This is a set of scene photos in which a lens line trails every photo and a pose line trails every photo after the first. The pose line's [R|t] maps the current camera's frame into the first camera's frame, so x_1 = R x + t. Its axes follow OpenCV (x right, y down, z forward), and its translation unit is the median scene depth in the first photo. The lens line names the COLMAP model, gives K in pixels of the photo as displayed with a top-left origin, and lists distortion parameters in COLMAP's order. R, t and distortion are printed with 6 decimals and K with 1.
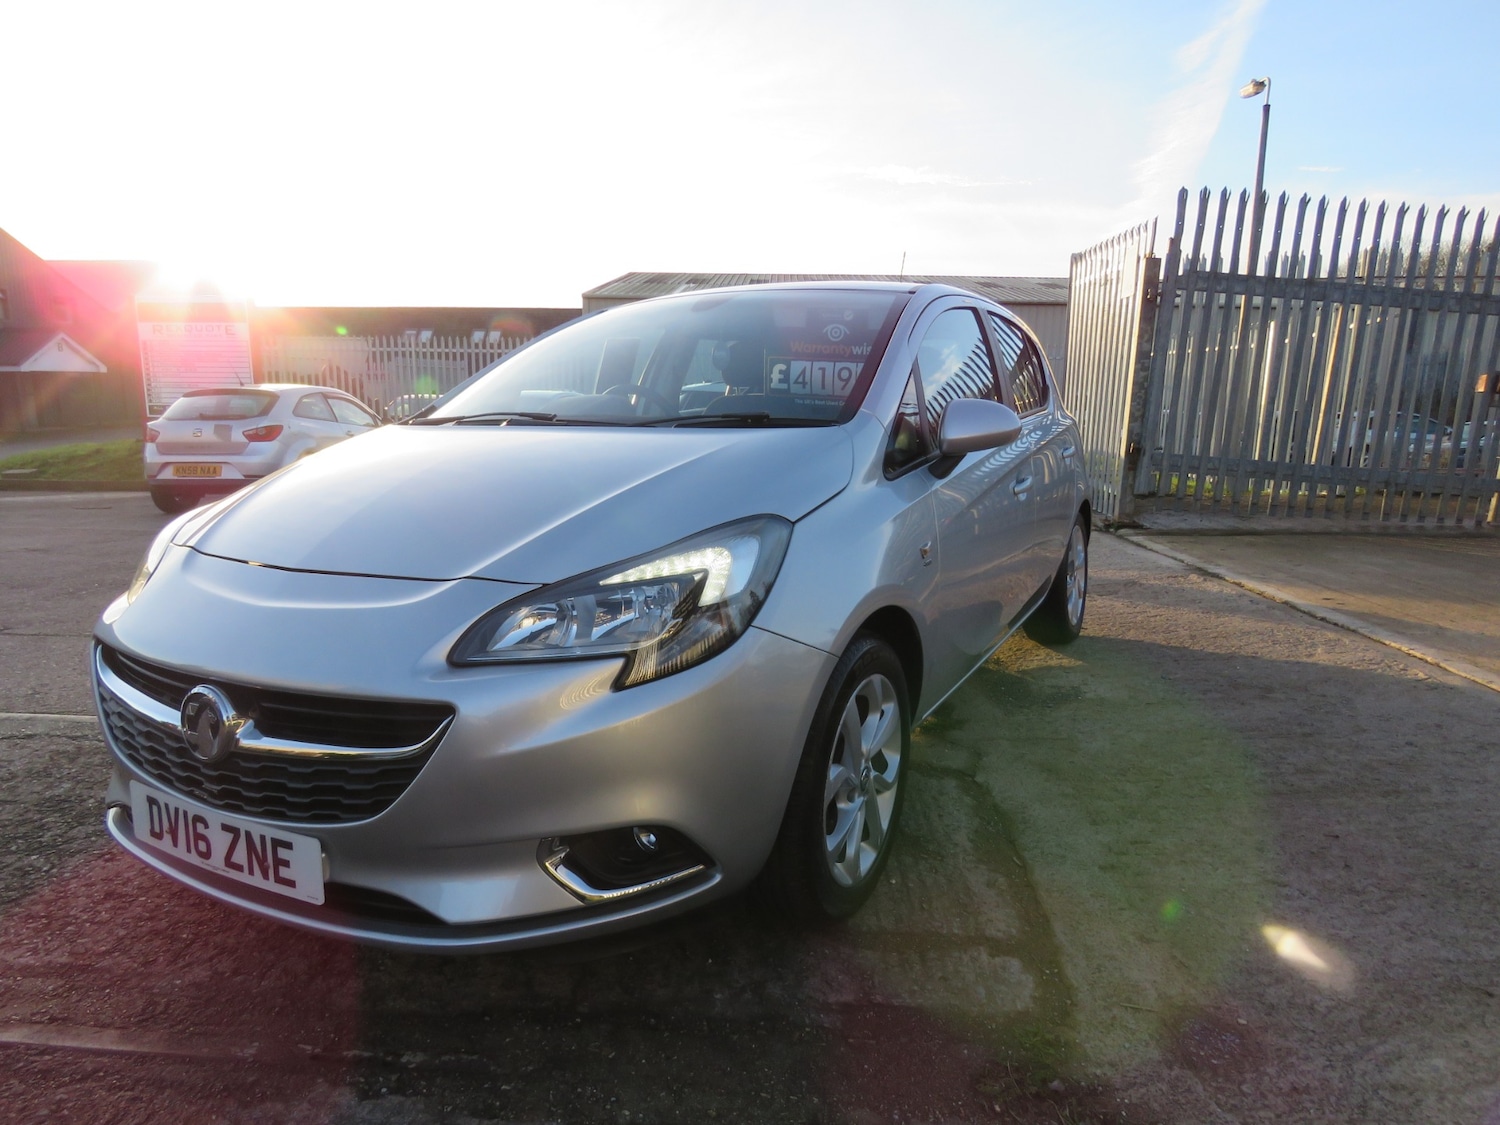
lens RADIAL K [[967.3, 0, 742.3], [0, 967.3, 564.2], [0, 0, 1]] dist [-0.009703, -0.003334]
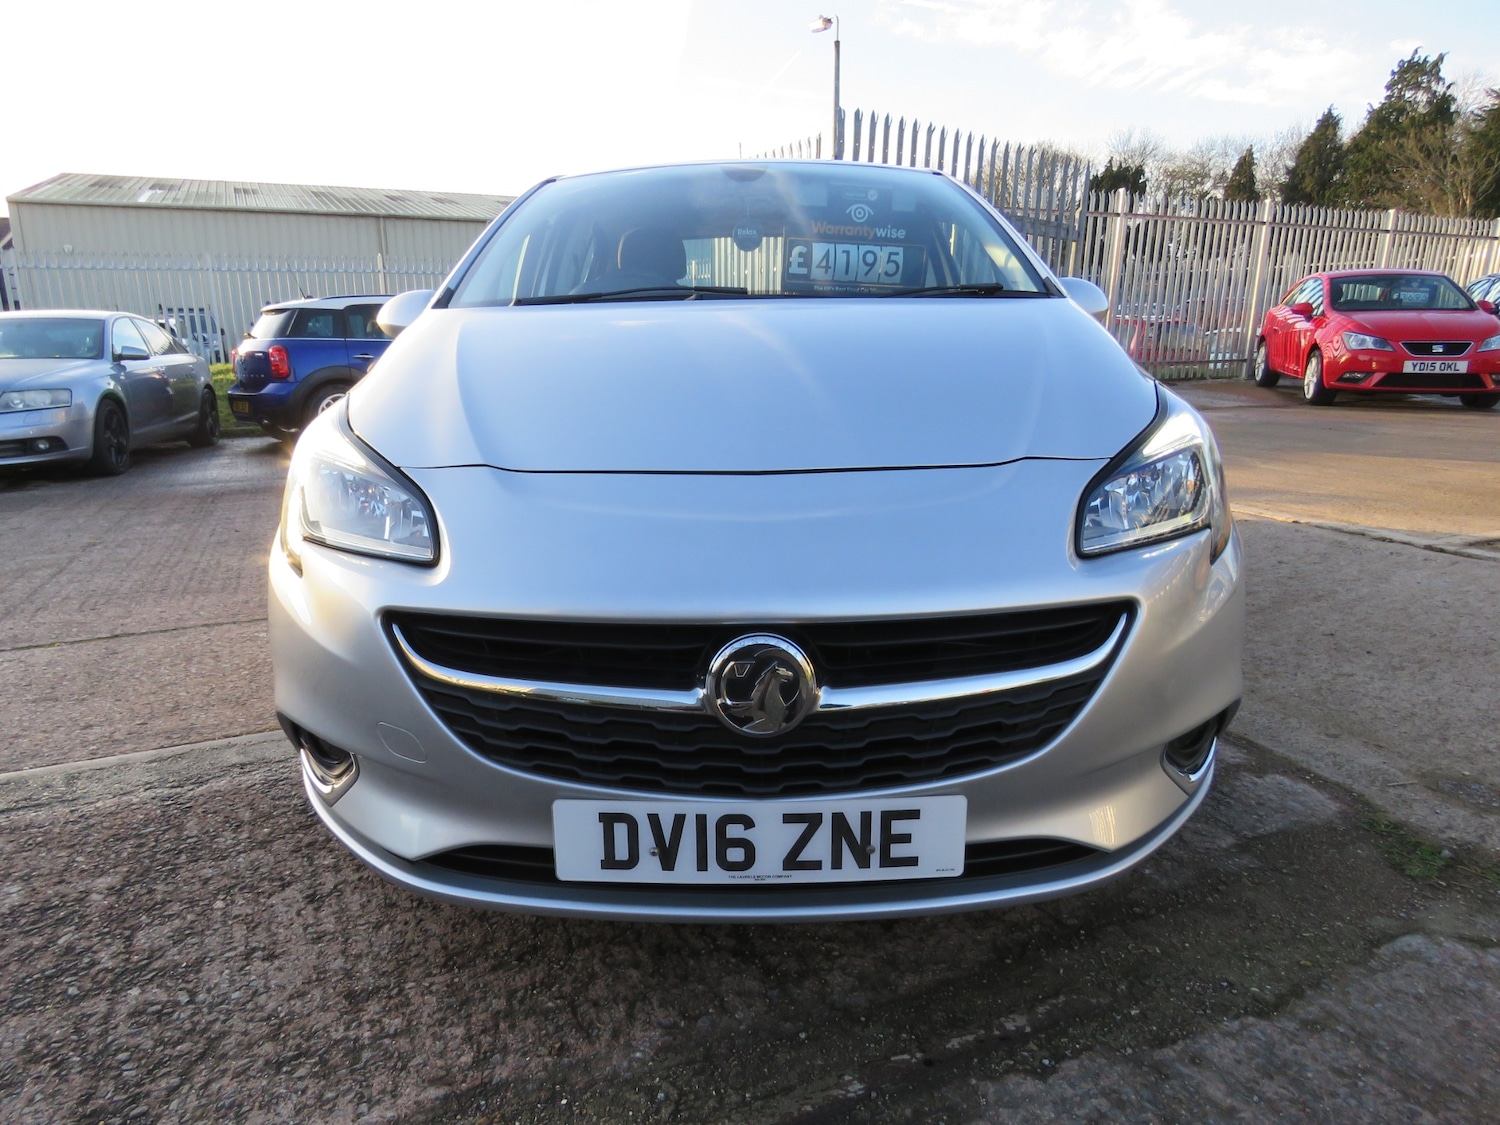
lens RADIAL K [[958.3, 0, 728.0], [0, 958.3, 563.5], [0, 0, 1]] dist [-0.006746, 0.019681]
pose [[0.883878, -0.126400, 0.450314, -0.838883], [0.093858, 0.991140, 0.093981, 0.003820], [-0.458204, -0.040802, 0.887910, 0.353036]]
